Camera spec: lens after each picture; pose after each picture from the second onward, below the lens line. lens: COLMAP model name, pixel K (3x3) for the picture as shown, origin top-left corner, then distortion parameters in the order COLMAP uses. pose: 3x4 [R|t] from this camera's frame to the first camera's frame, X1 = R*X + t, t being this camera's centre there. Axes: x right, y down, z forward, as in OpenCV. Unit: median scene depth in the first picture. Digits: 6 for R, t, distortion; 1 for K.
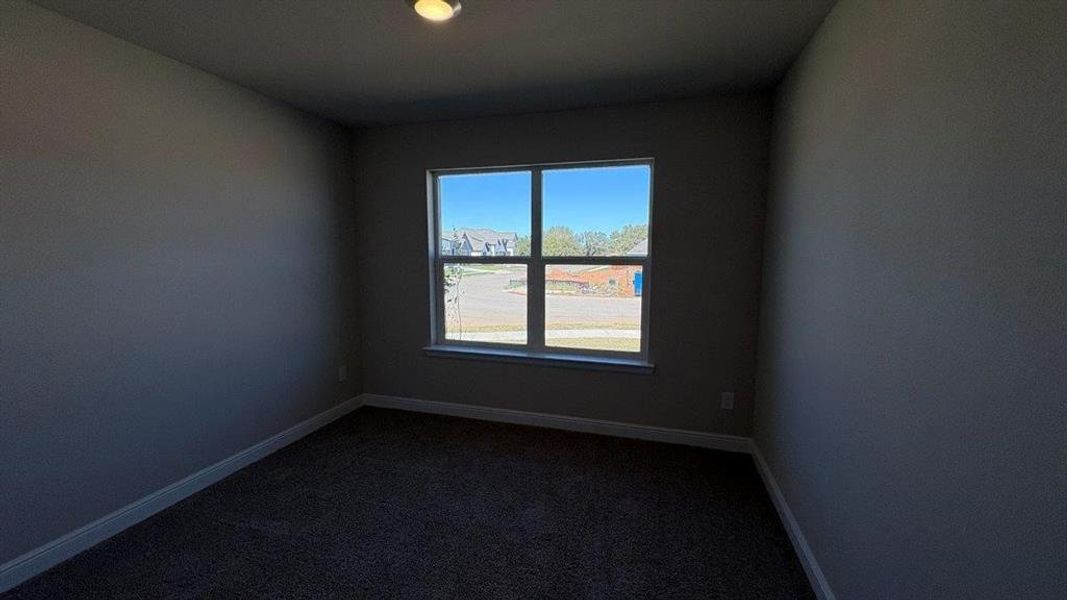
lens RADIAL K [[425.1, 0, 533.5], [0, 425.1, 300.0], [0, 0, 1]] dist [-0.001151, -0.000069]
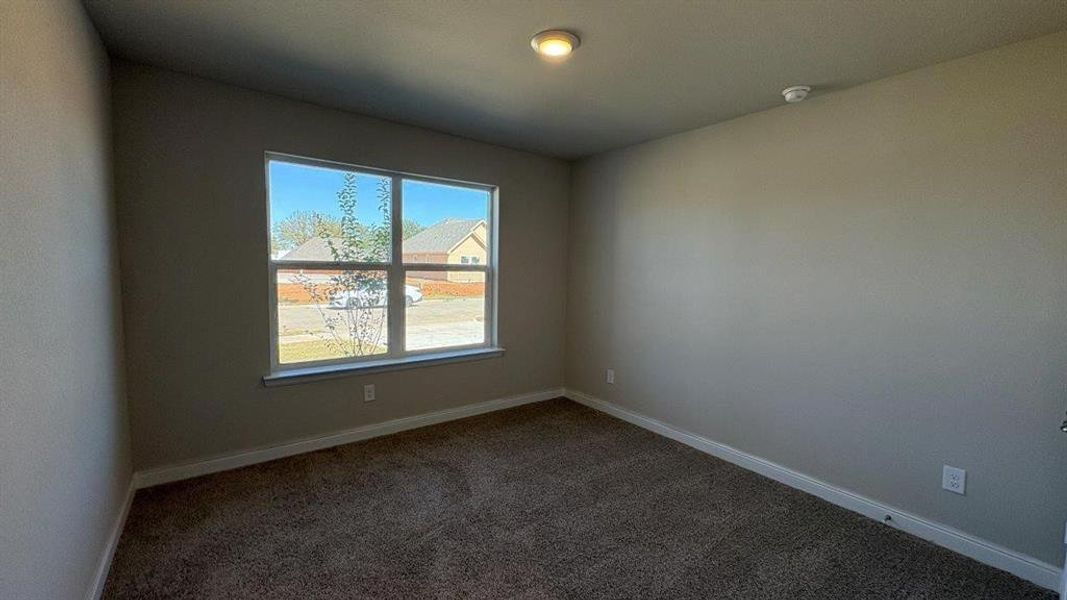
lens RADIAL K [[425.1, 0, 533.5], [0, 425.1, 300.0], [0, 0, 1]] dist [-0.001151, -0.000069]
pose [[0.582577, -0.057724, 0.810723, -0.637603], [0.059597, 0.997824, 0.028220, -0.024150], [-0.810587, 0.031876, 0.584750, 0.154650]]
